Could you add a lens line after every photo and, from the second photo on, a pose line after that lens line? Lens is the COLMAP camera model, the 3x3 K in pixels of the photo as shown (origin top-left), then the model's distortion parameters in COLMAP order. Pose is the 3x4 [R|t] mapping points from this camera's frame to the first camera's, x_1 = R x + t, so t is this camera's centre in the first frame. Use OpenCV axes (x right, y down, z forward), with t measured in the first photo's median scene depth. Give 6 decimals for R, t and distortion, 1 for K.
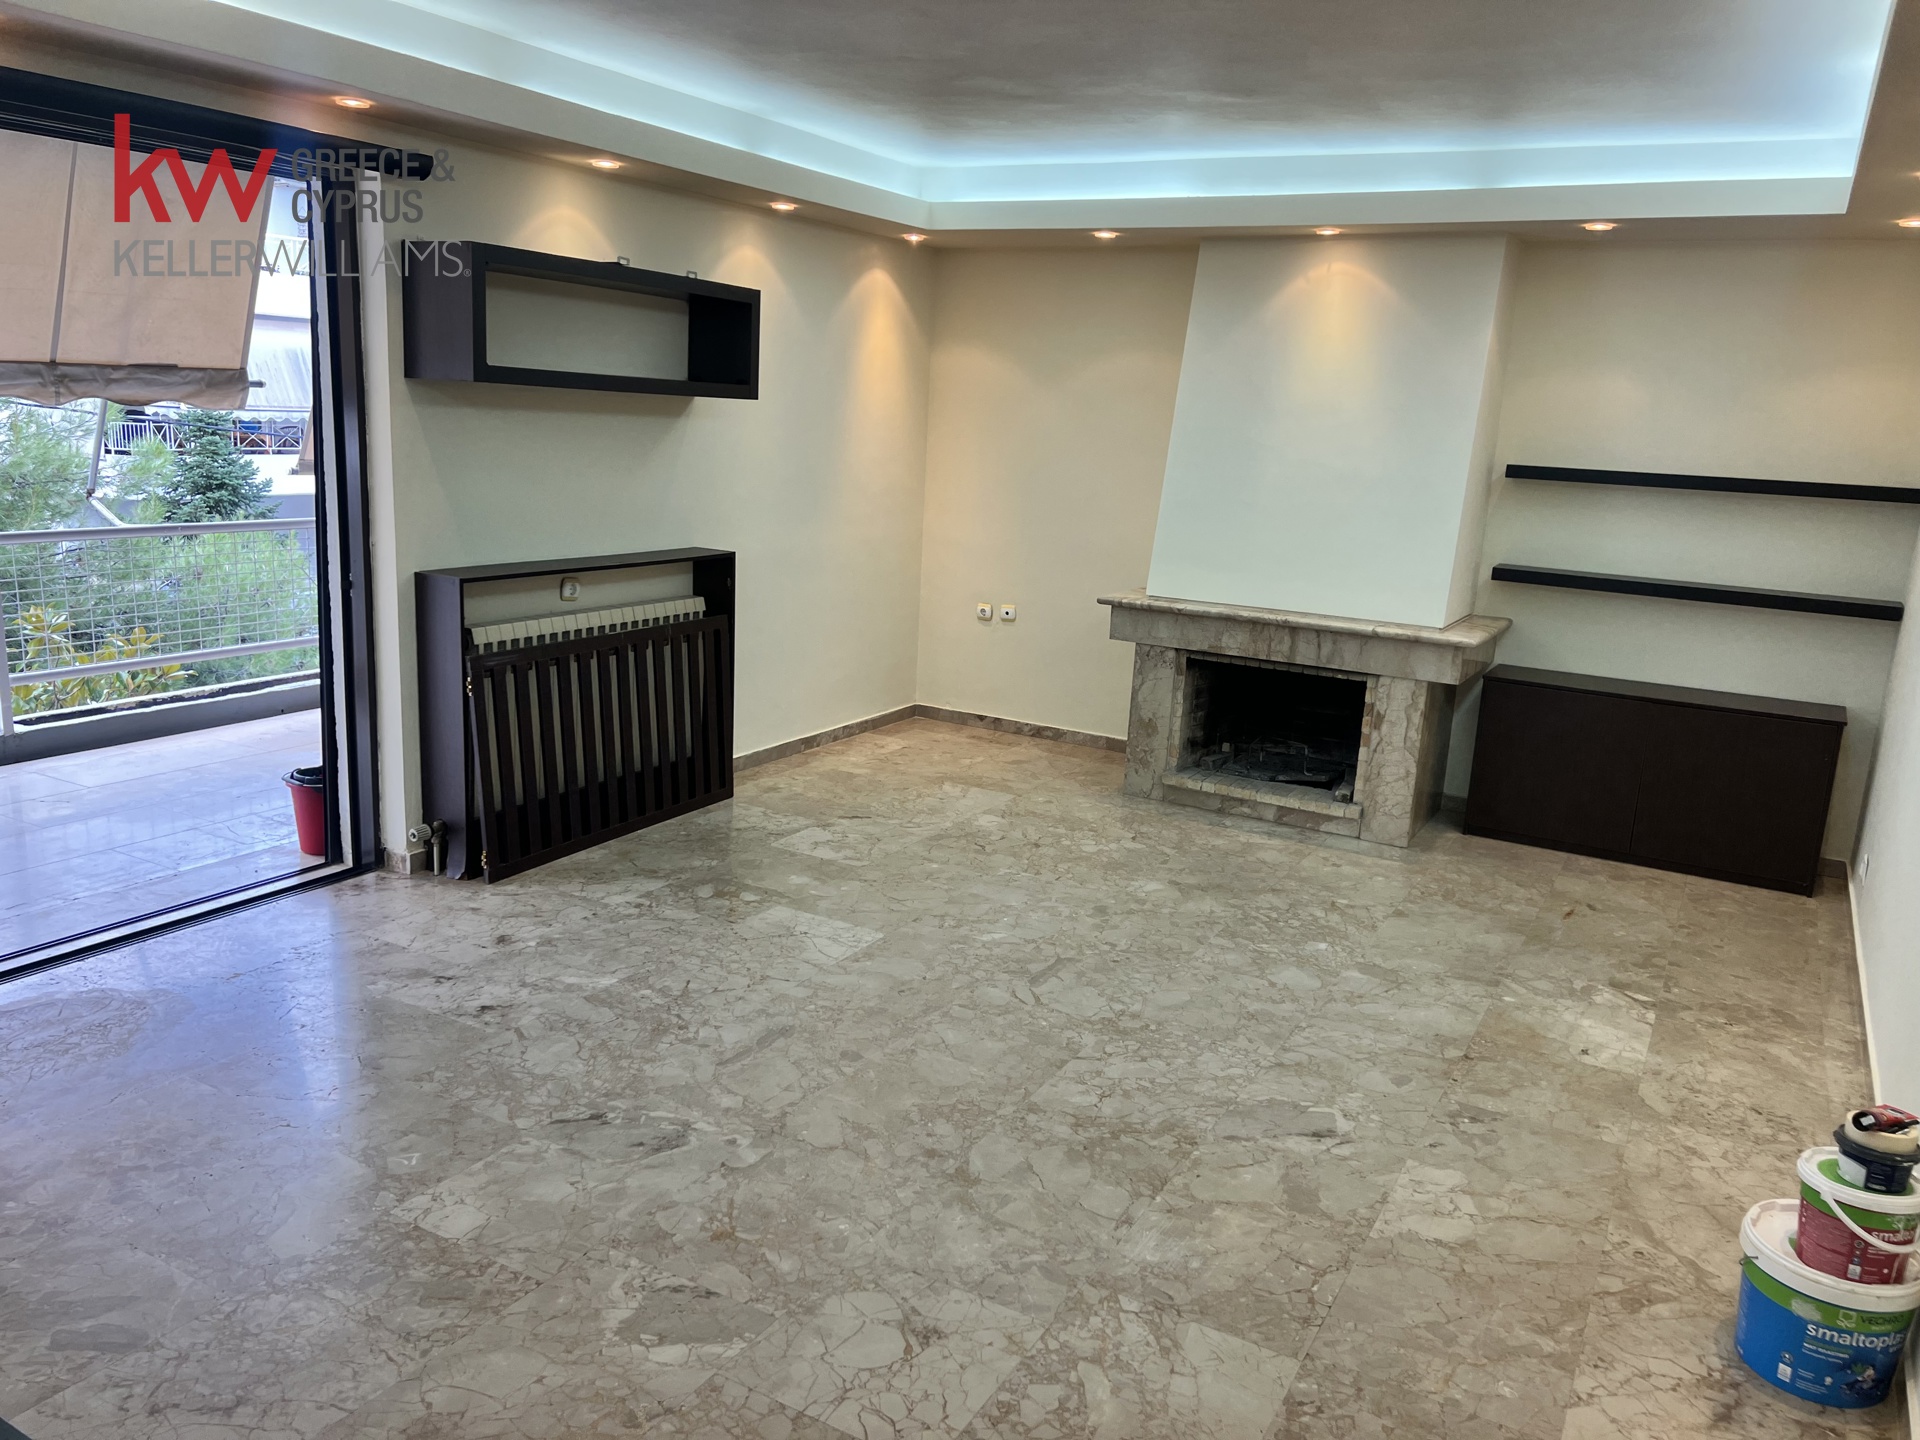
lens RADIAL K [[1438.7, 0, 960.0], [0, 1438.7, 720.0], [0, 0, 1]] dist [0.080120, -0.126844]
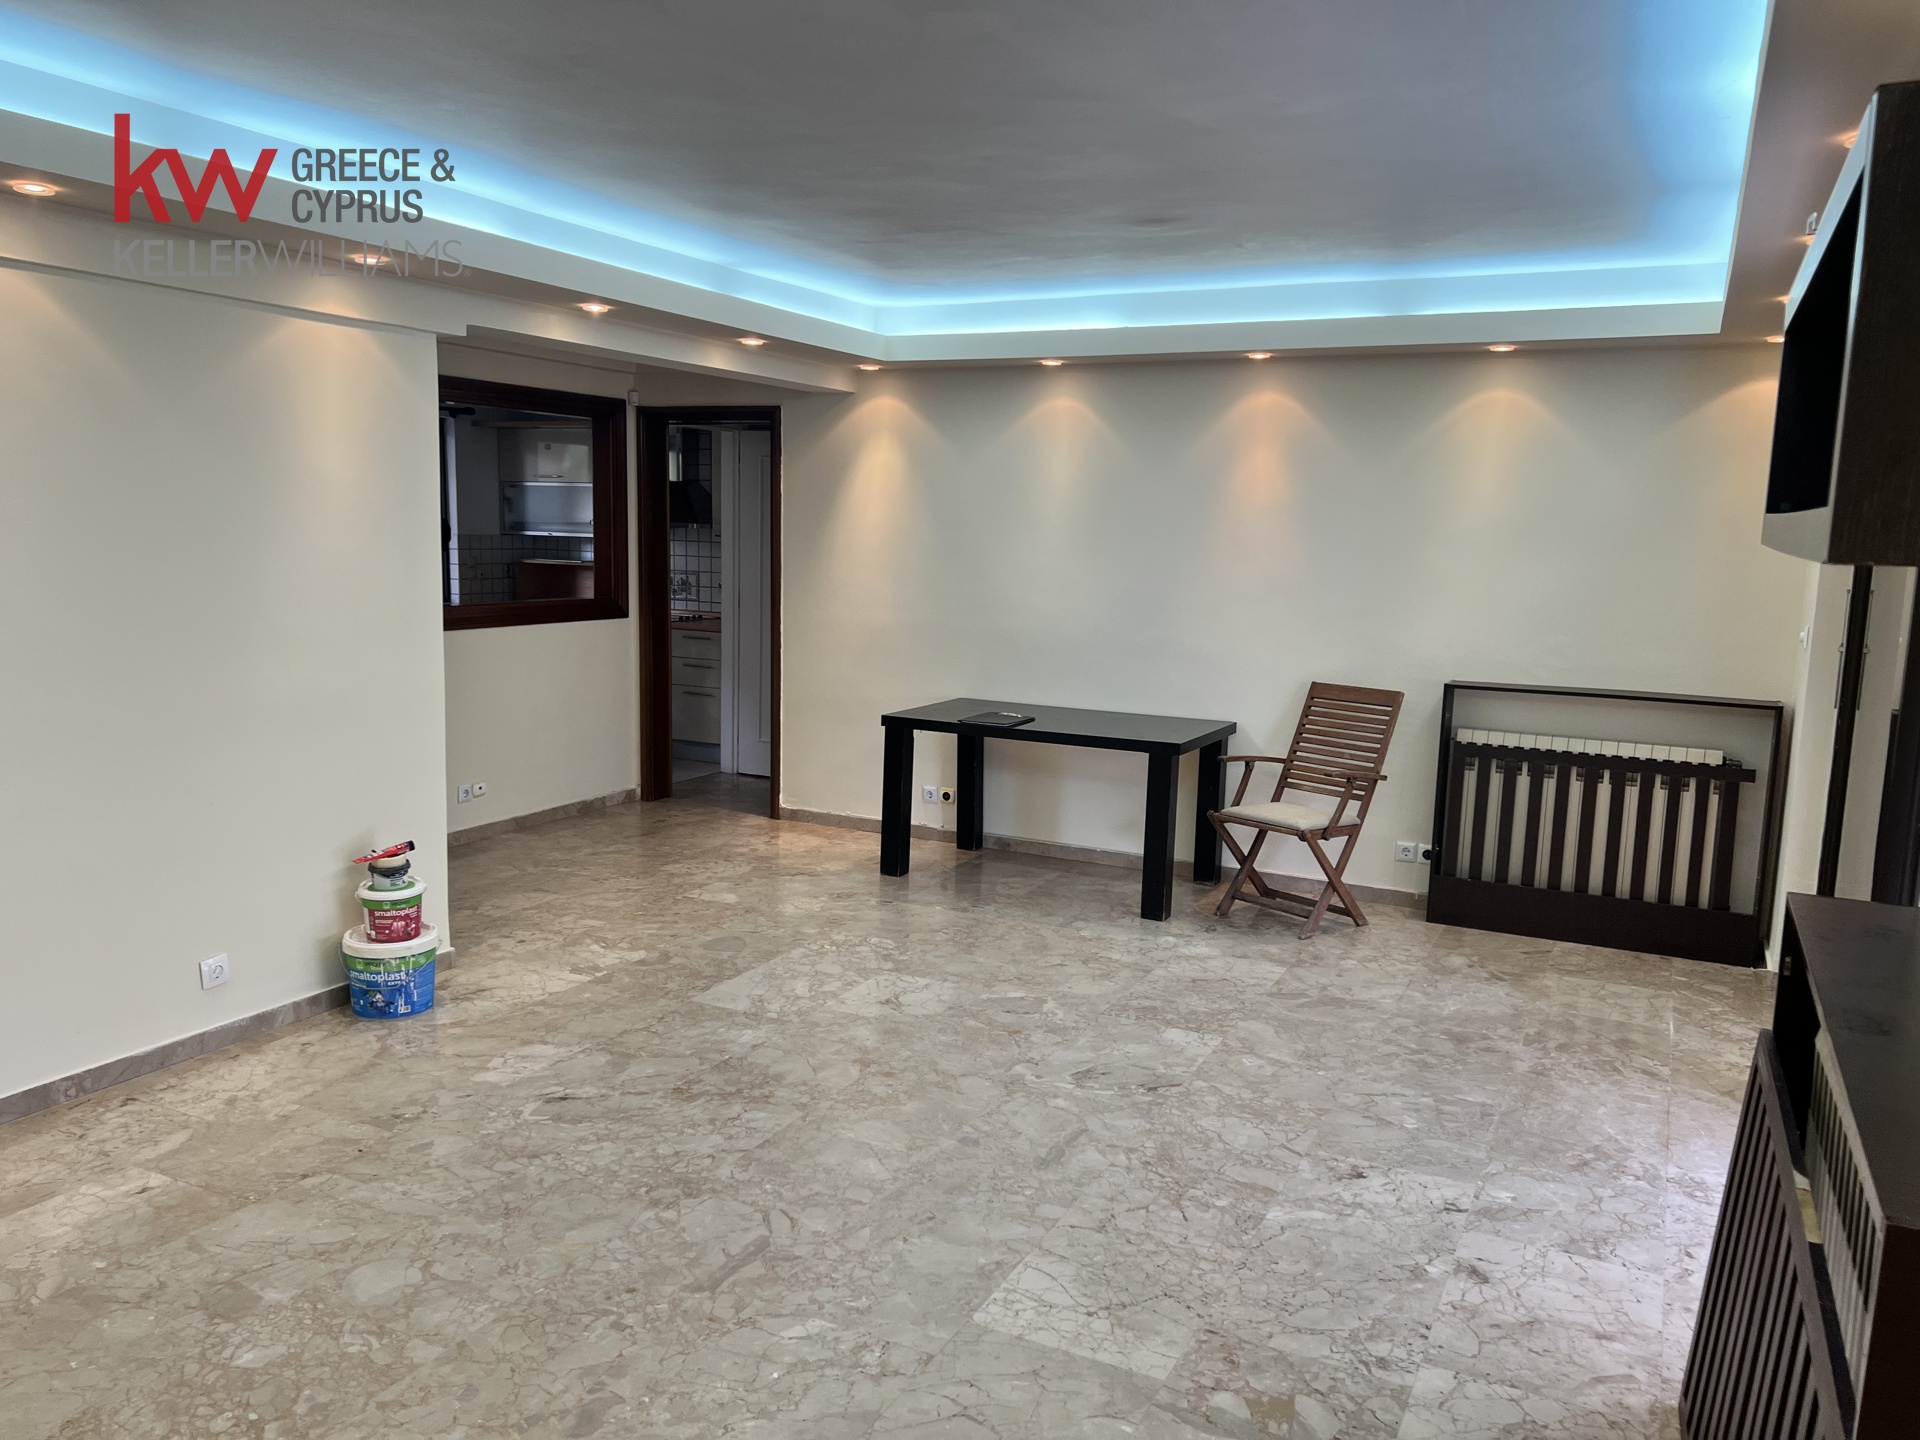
lens RADIAL K [[1438.7, 0, 960.0], [0, 1438.7, 720.0], [0, 0, 1]] dist [0.080120, -0.126844]
pose [[-0.995875, -0.069541, -0.058289, 0.011515], [-0.085371, 0.935734, 0.342217, -0.367729], [0.030744, 0.345782, -0.937811, 1.693301]]
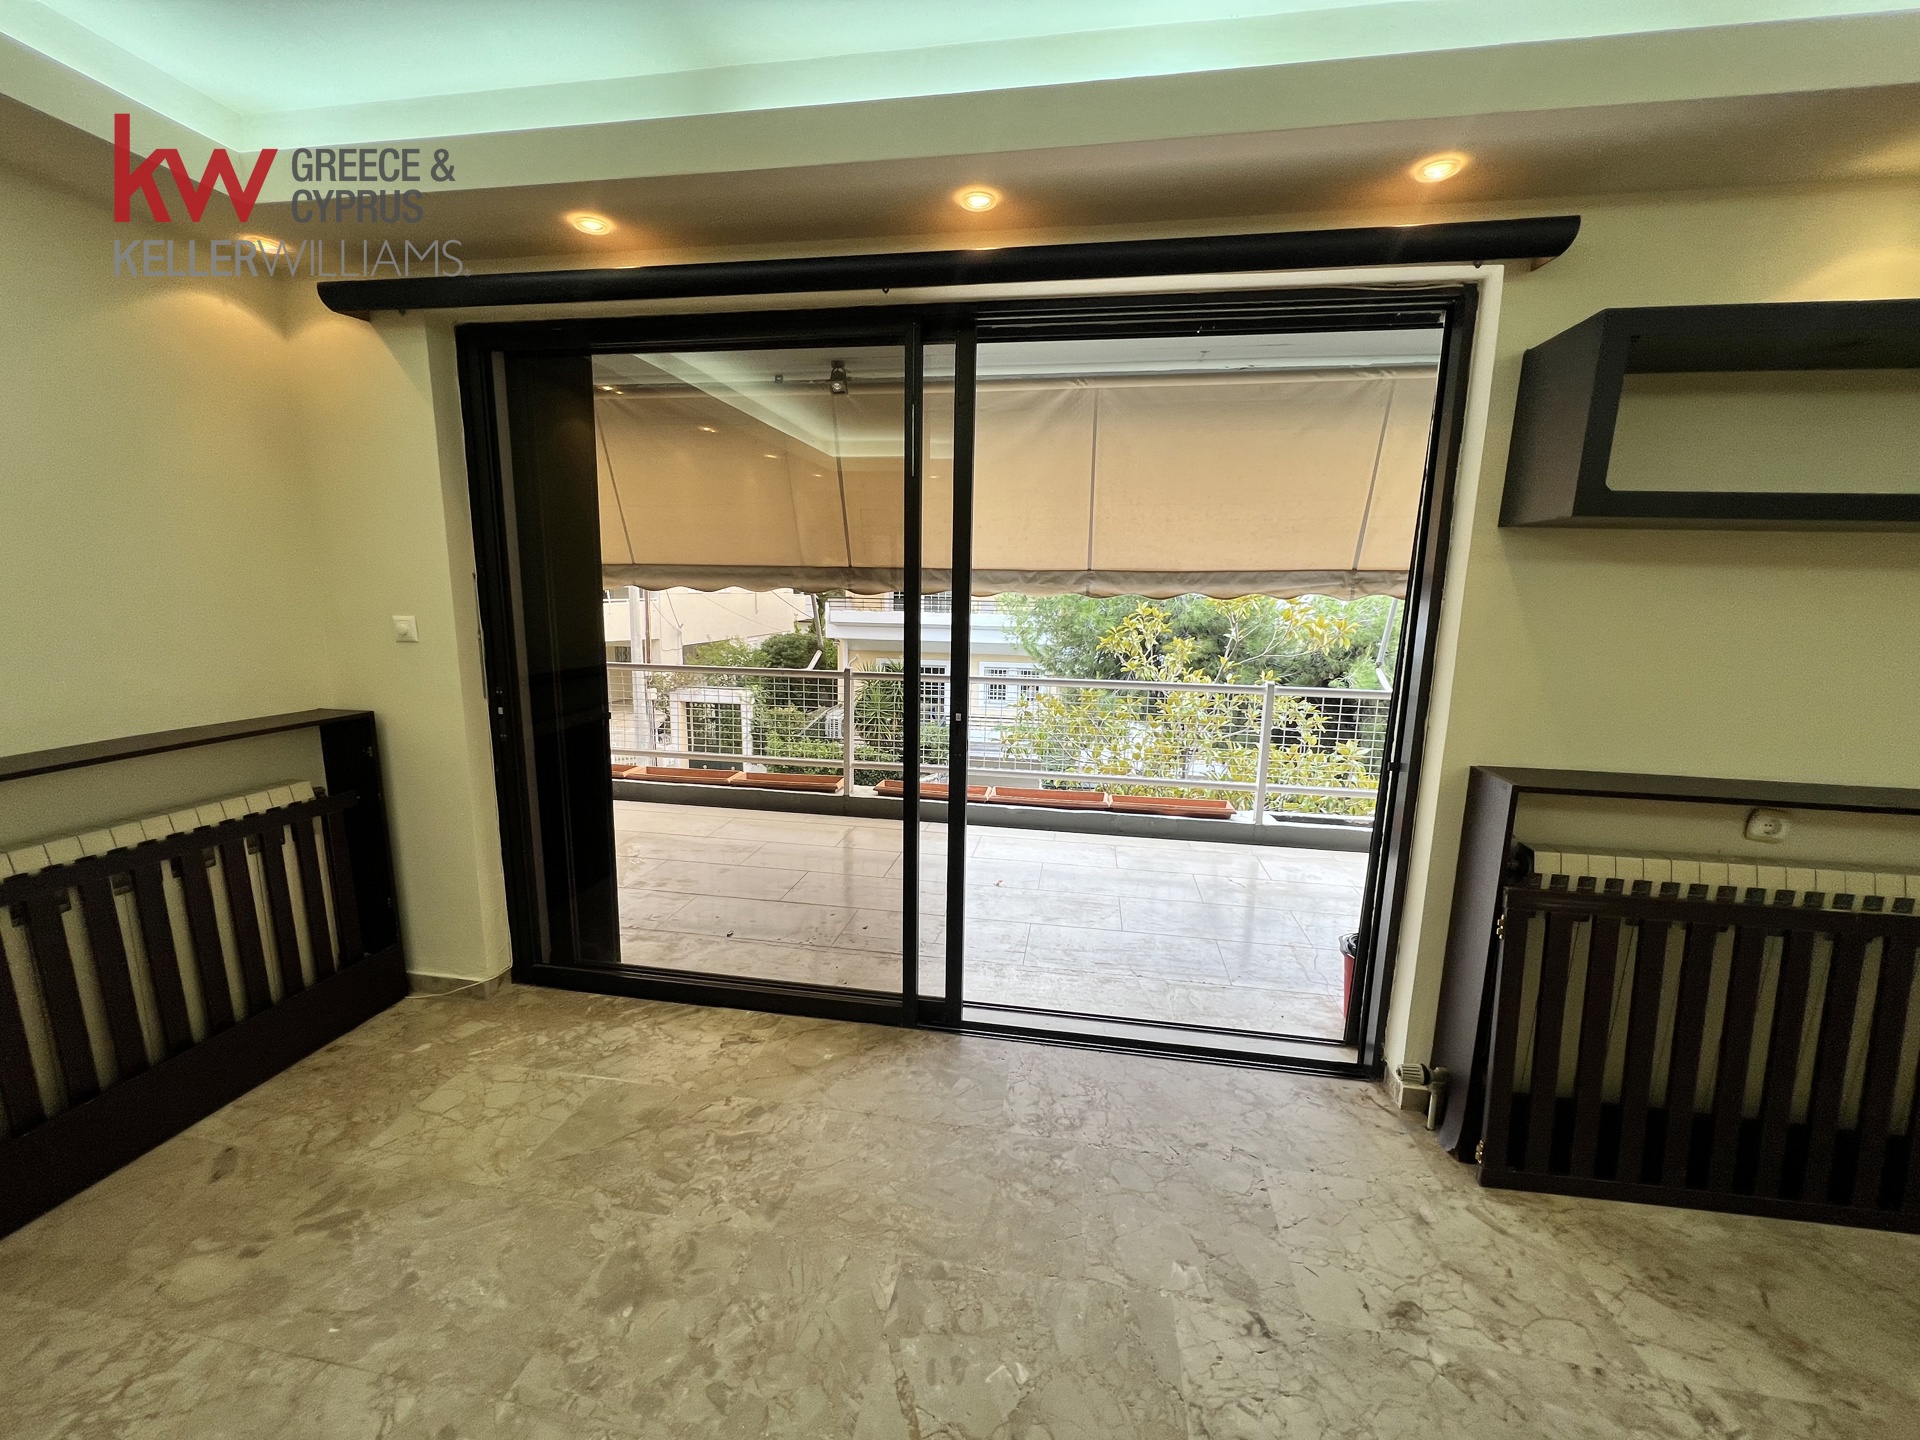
lens RADIAL K [[758.6, 0, 960.0], [0, 758.6, 720.0], [0, 0, 1]] dist [-0.000132, -0.000077]
pose [[0.333503, 0.117356, -0.935416, -0.087744], [-0.203133, 0.977861, 0.050259, -0.104268], [0.920605, 0.173252, 0.349958, 0.672696]]
